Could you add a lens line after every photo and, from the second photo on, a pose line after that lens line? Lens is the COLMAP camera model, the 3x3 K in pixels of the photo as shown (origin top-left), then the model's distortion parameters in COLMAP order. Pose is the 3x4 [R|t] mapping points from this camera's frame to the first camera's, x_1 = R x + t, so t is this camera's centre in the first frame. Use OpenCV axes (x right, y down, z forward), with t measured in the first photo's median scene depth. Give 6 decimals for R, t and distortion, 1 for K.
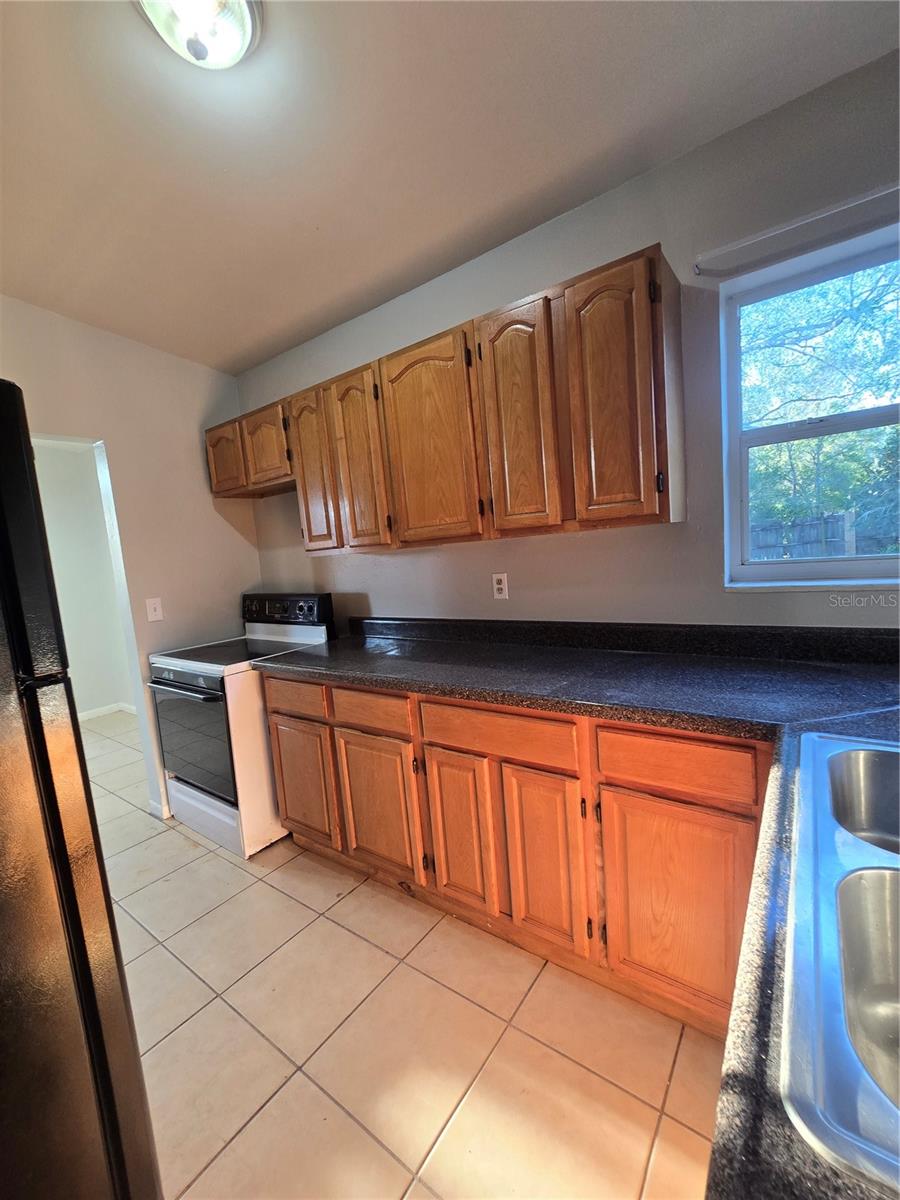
lens RADIAL K [[494.3, 0, 450.0], [0, 494.3, 600.8], [0, 0, 1]] dist [-0.005090, 0.001545]
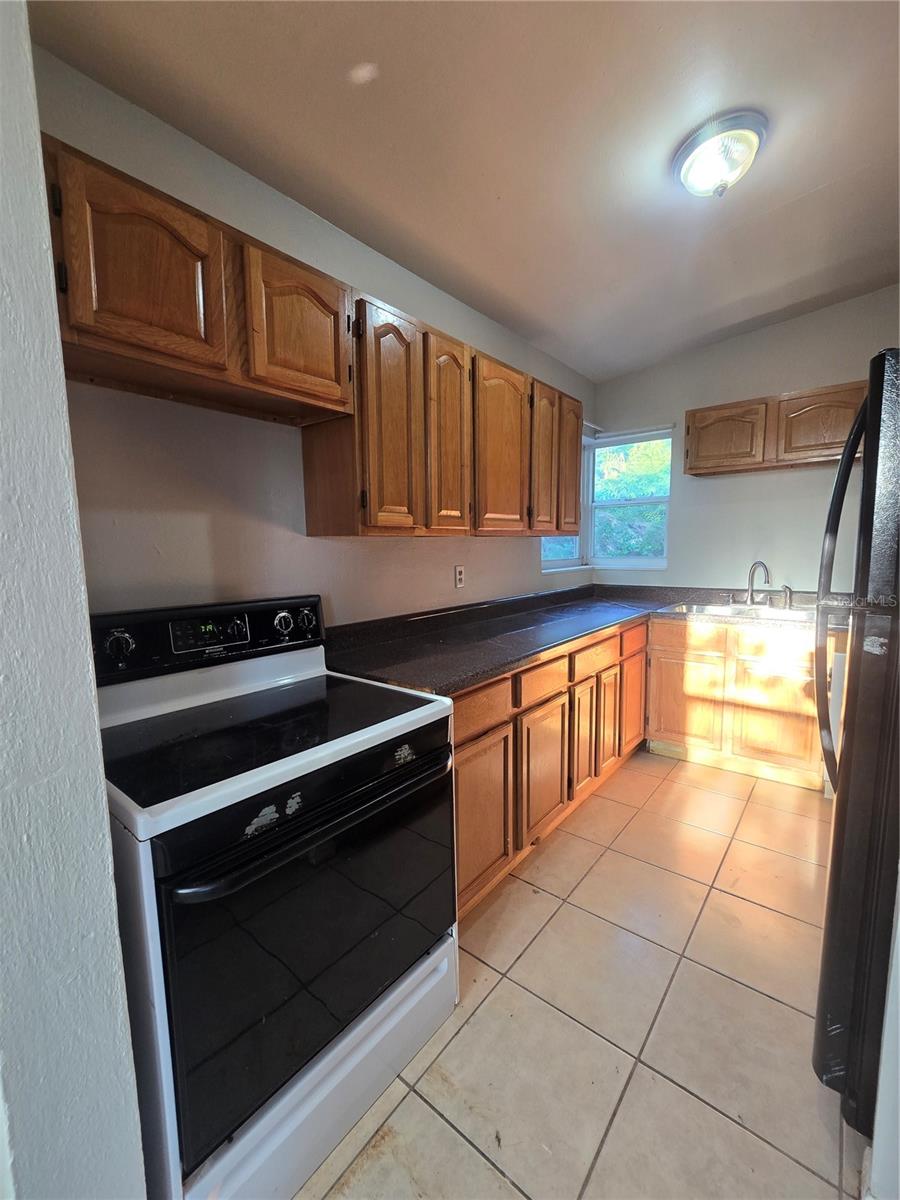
lens RADIAL K [[494.3, 0, 447.8], [0, 494.3, 601.6], [0, 0, 1]] dist [-0.005090, 0.001545]
pose [[0.048732, -0.024121, 0.998521, -1.408370], [0.119672, 0.992648, 0.018138, 0.005654], [-0.991617, 0.118612, 0.051260, 1.267224]]
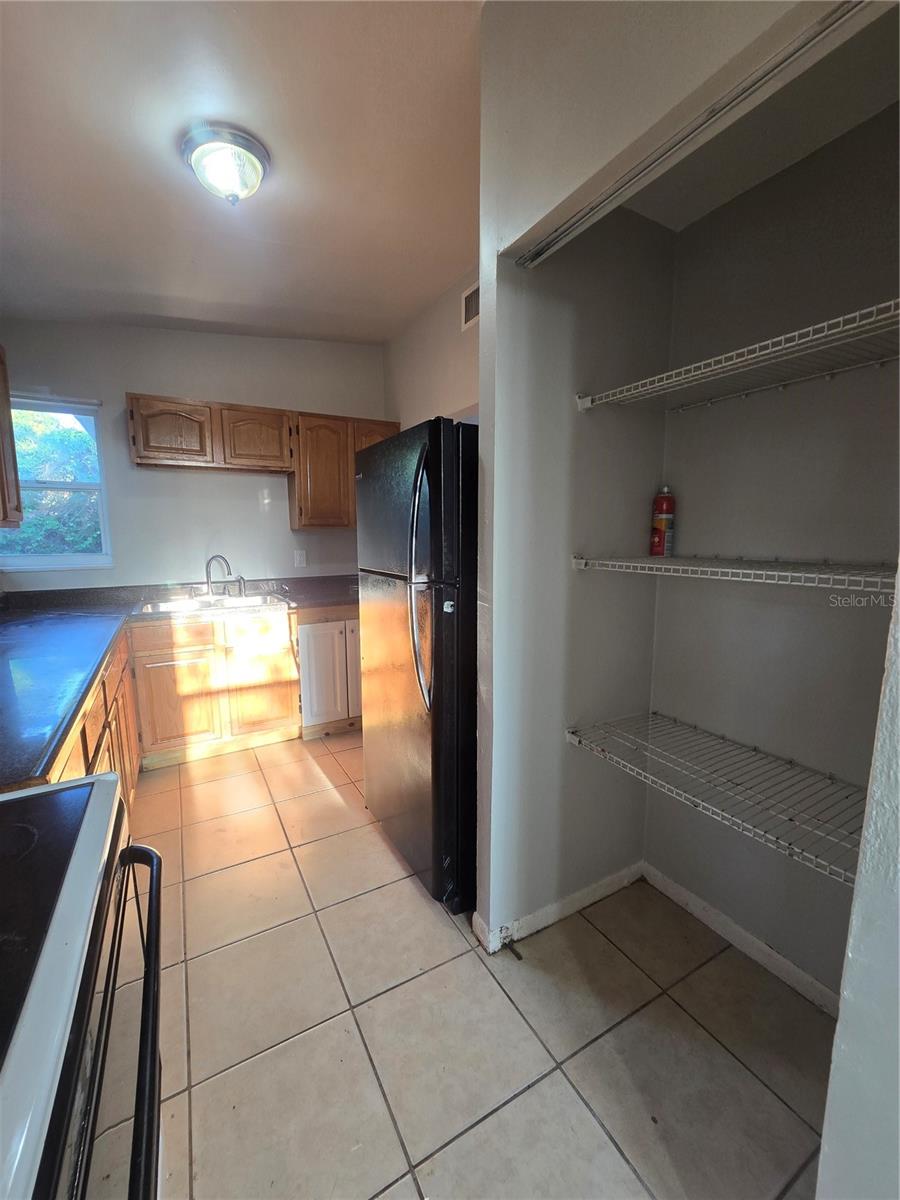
lens RADIAL K [[494.3, 0, 451.7], [0, 494.3, 600.4], [0, 0, 1]] dist [-0.005090, 0.001545]
pose [[-0.911914, 0.035069, 0.408881, -1.173535], [0.126352, 0.971935, 0.198437, -0.067310], [-0.390447, 0.232621, -0.890752, 1.625162]]
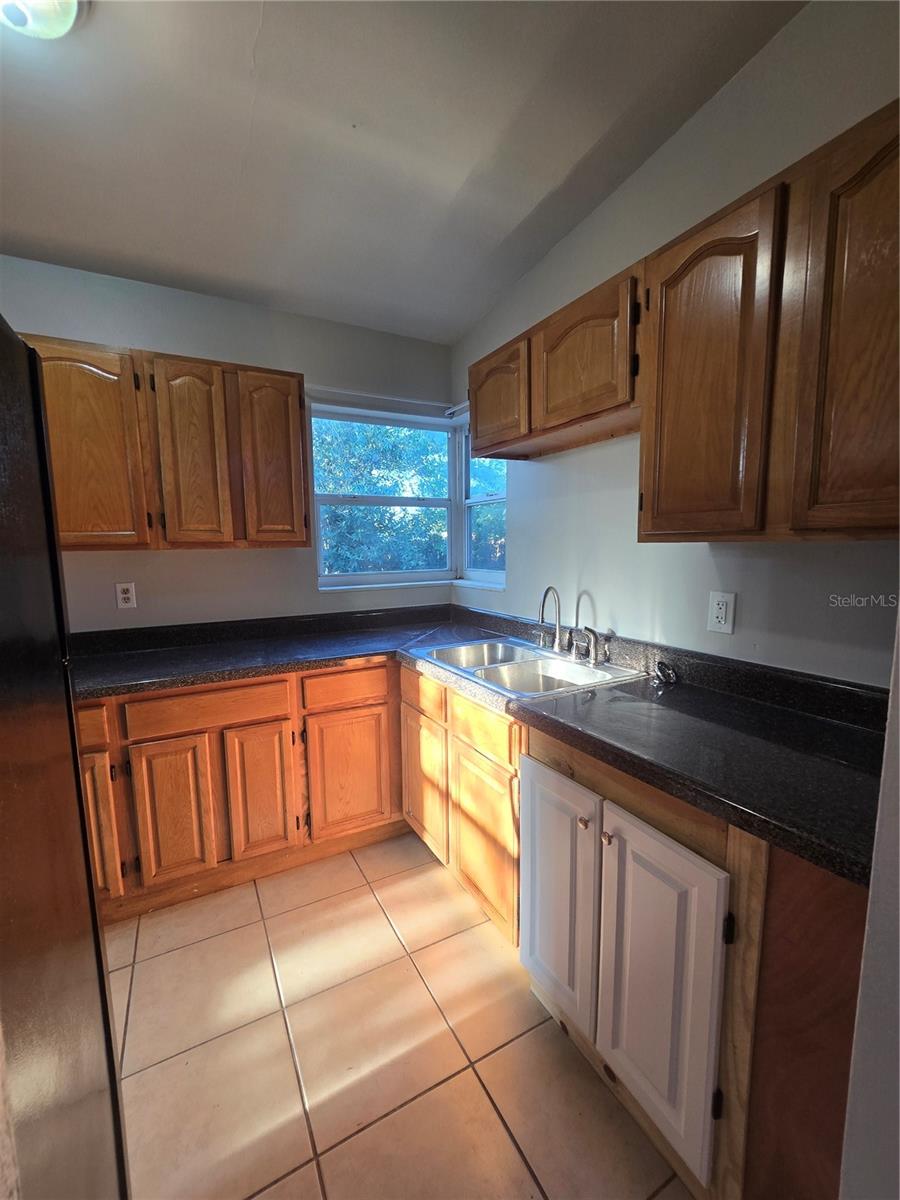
lens RADIAL K [[494.3, 0, 451.3], [0, 494.3, 603.0], [0, 0, 1]] dist [-0.005090, 0.001545]
pose [[0.416781, -0.025723, 0.908643, -0.711873], [0.074613, 0.997195, -0.005994, 0.054784], [-0.905939, 0.070294, 0.417531, -0.049637]]
